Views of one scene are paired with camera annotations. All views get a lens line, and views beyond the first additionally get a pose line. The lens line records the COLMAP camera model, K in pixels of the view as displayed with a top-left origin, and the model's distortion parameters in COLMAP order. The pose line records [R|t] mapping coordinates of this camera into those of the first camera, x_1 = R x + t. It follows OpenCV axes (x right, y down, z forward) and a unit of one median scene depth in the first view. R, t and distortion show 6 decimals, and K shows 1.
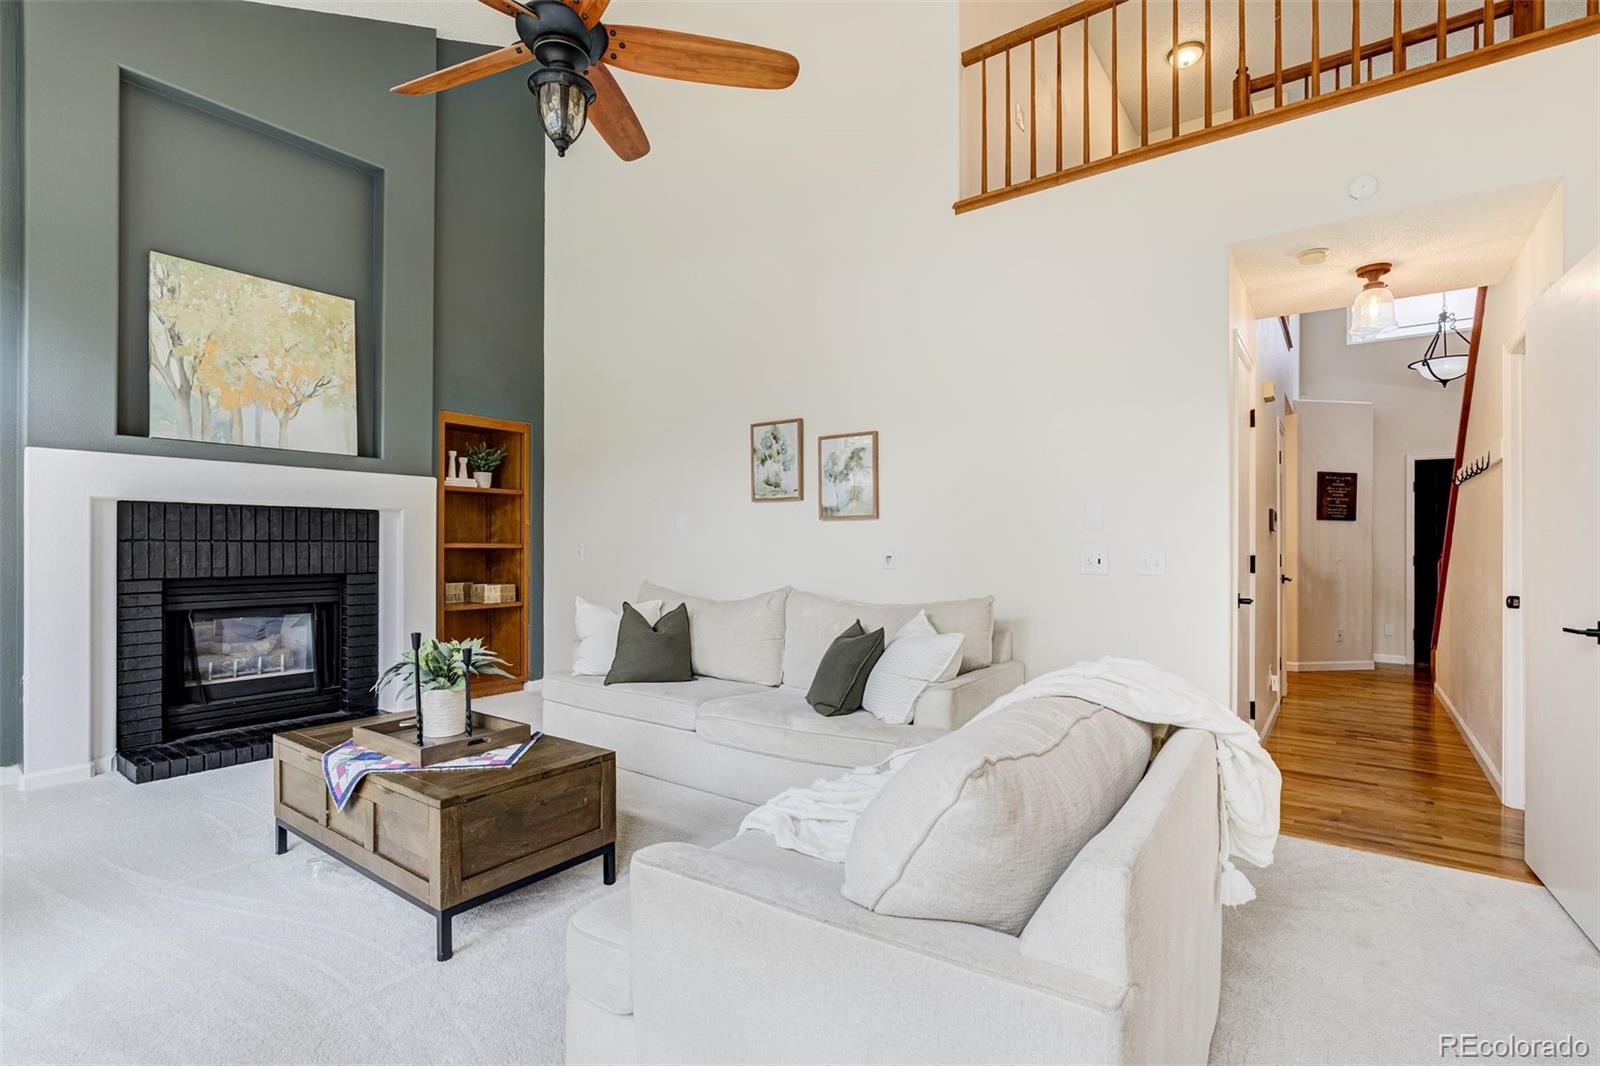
lens RADIAL K [[714.2, 0, 837.0], [0, 714.2, 538.2], [0, 0, 1]] dist [-0.012850, -0.000148]
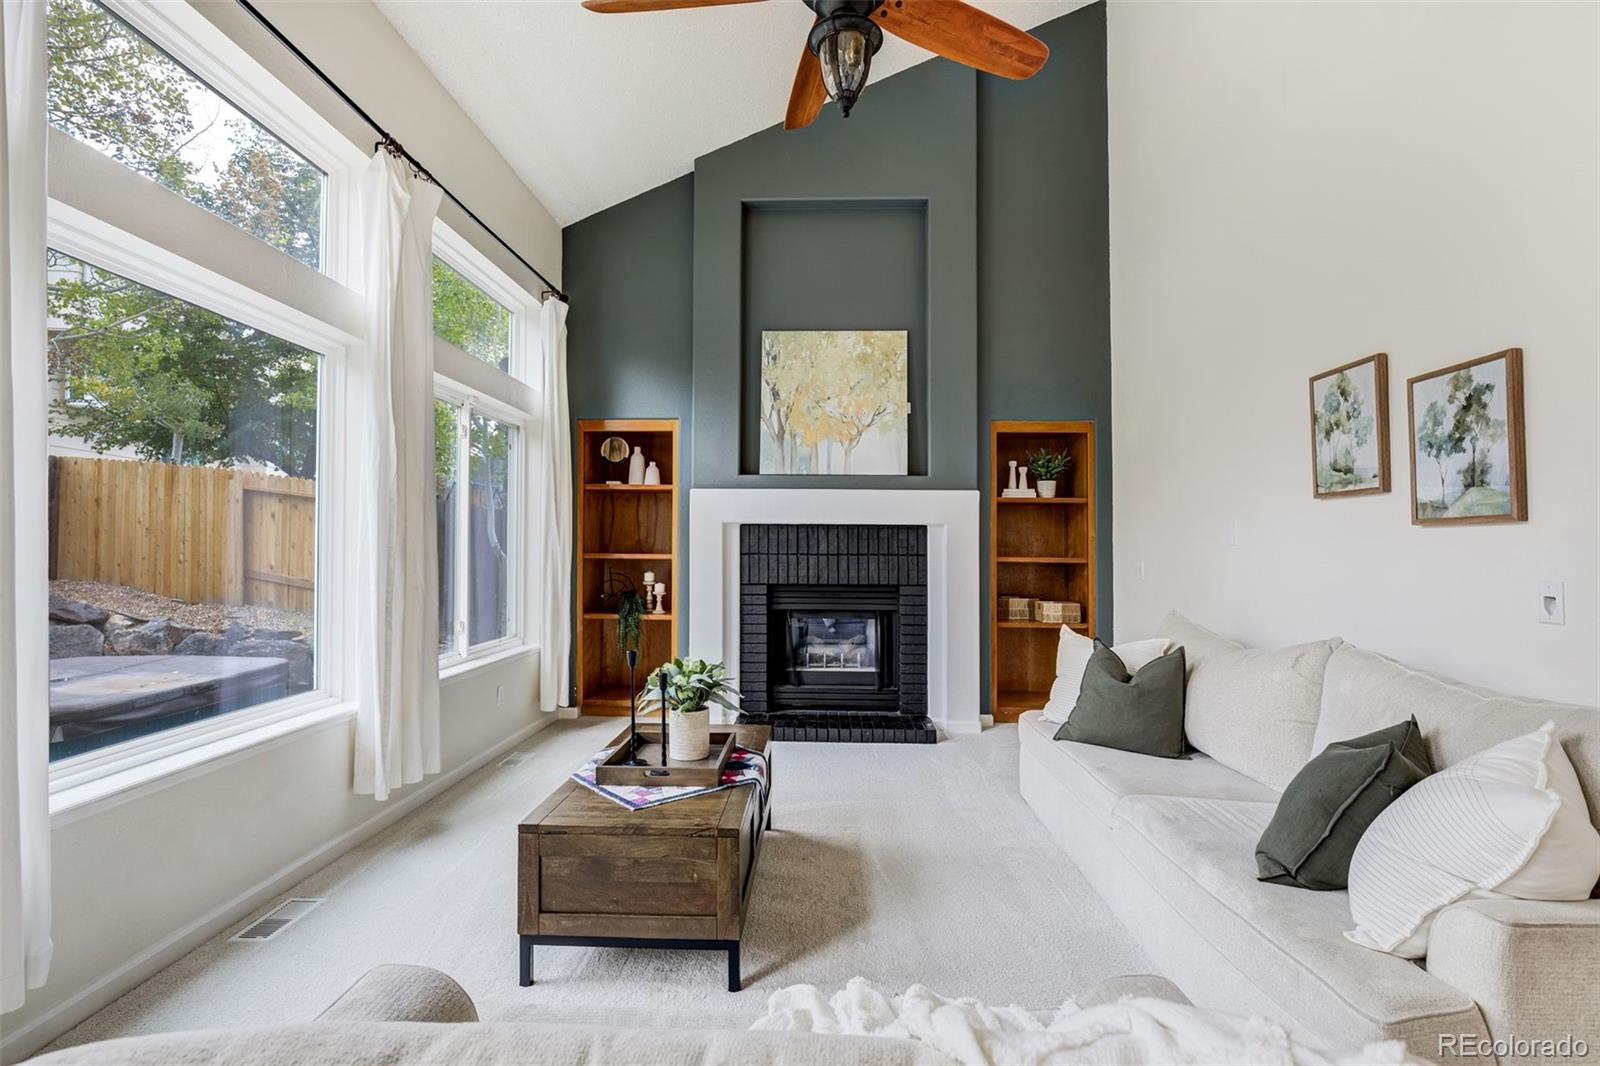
lens RADIAL K [[754.1, 0, 804.9], [0, 754.1, 537.0], [0, 0, 1]] dist [-0.008710, 0.000759]
pose [[0.554739, -0.010988, -0.831952, 0.202569], [-0.000561, 0.999908, -0.013581, -0.008171], [0.832024, 0.008000, 0.554682, 0.270433]]
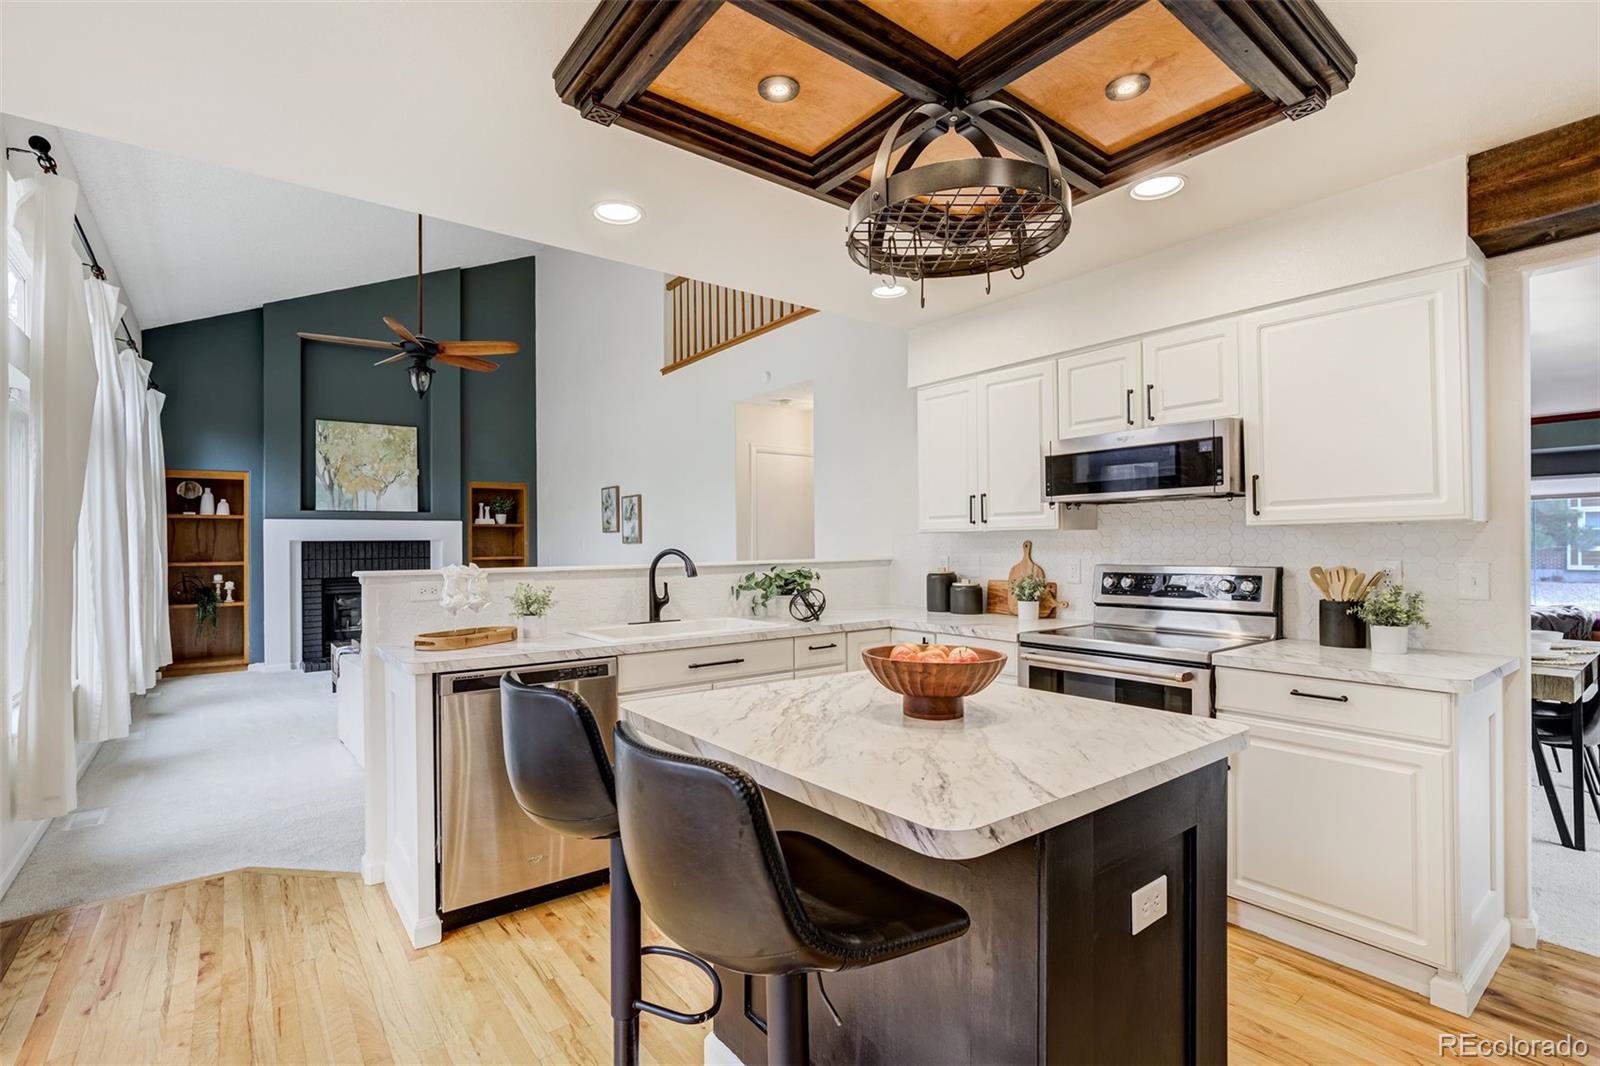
lens RADIAL K [[653.8, 0, 800.0], [0, 653.8, 533.0], [0, 0, 1]] dist [-0.027543, 0.000316]
pose [[0.969858, -0.017520, -0.243039, 0.784606], [0.015540, 0.999829, -0.010059, -0.030950], [0.243173, 0.005979, 0.969964, -0.444625]]
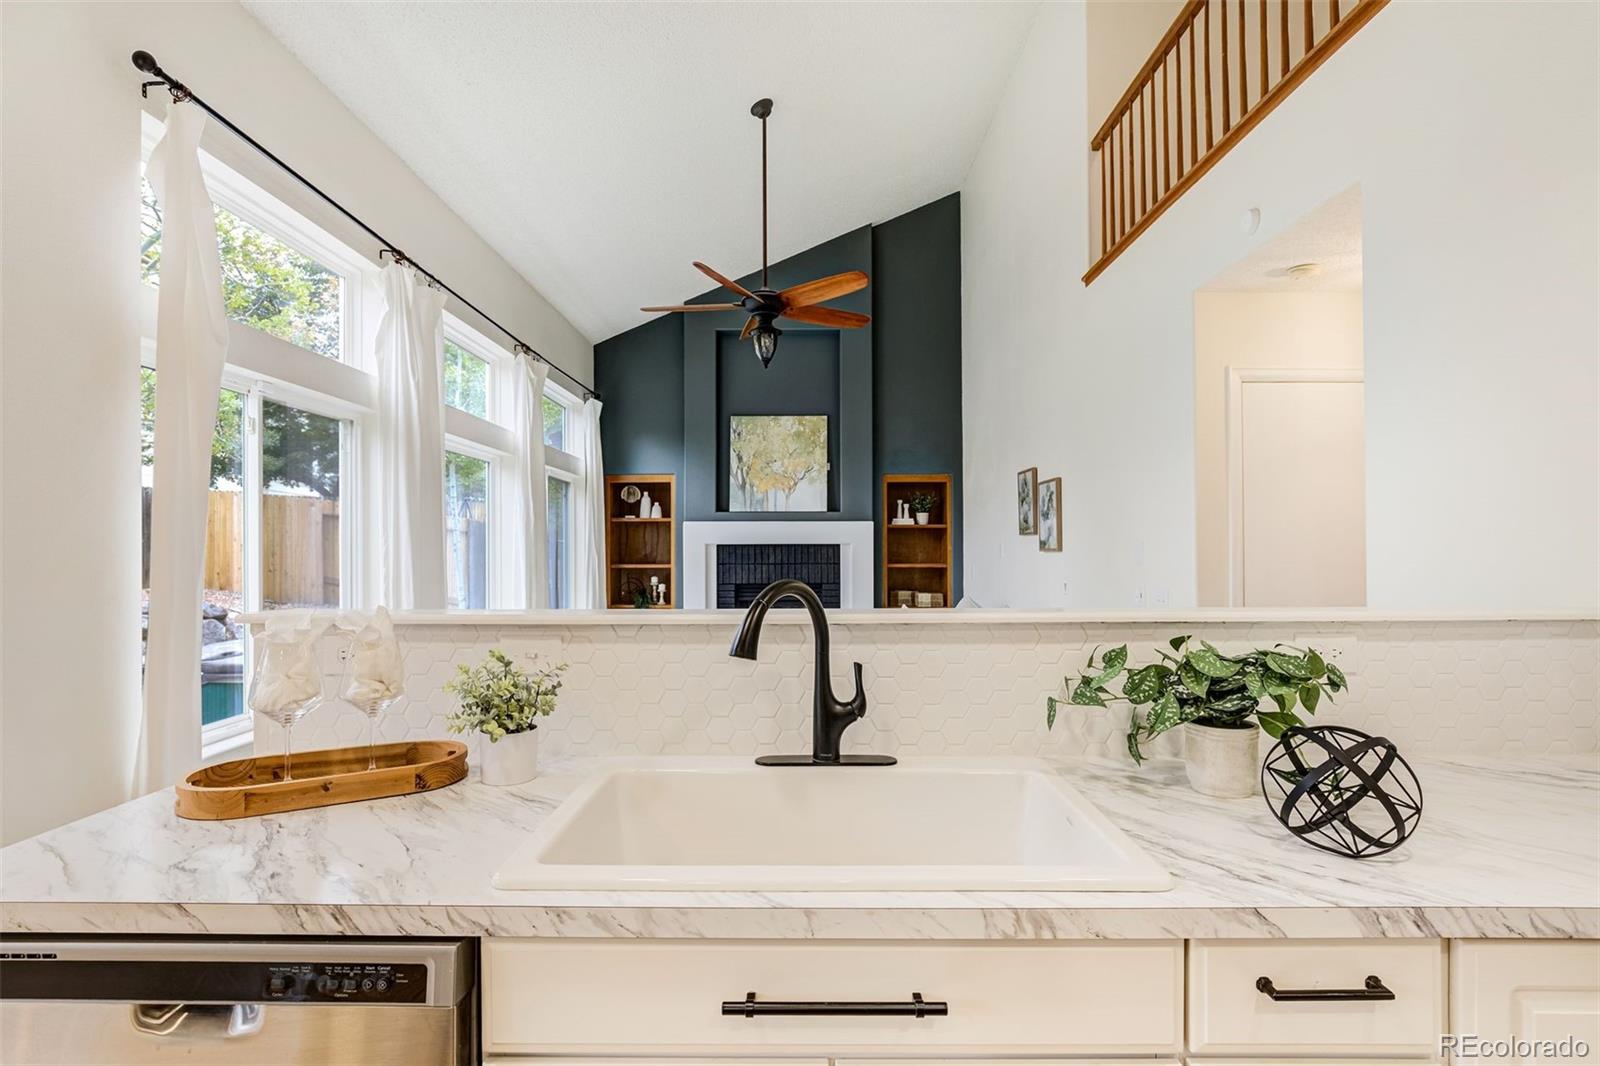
lens RADIAL K [[721.8, 0, 841.9], [0, 721.8, 536.0], [0, 0, 1]] dist [-0.016709, -0.000308]
pose [[0.625603, -0.017455, -0.779946, 0.711718], [0.007995, 0.999841, -0.015963, -0.036085], [0.780101, 0.003750, 0.625643, -0.013280]]
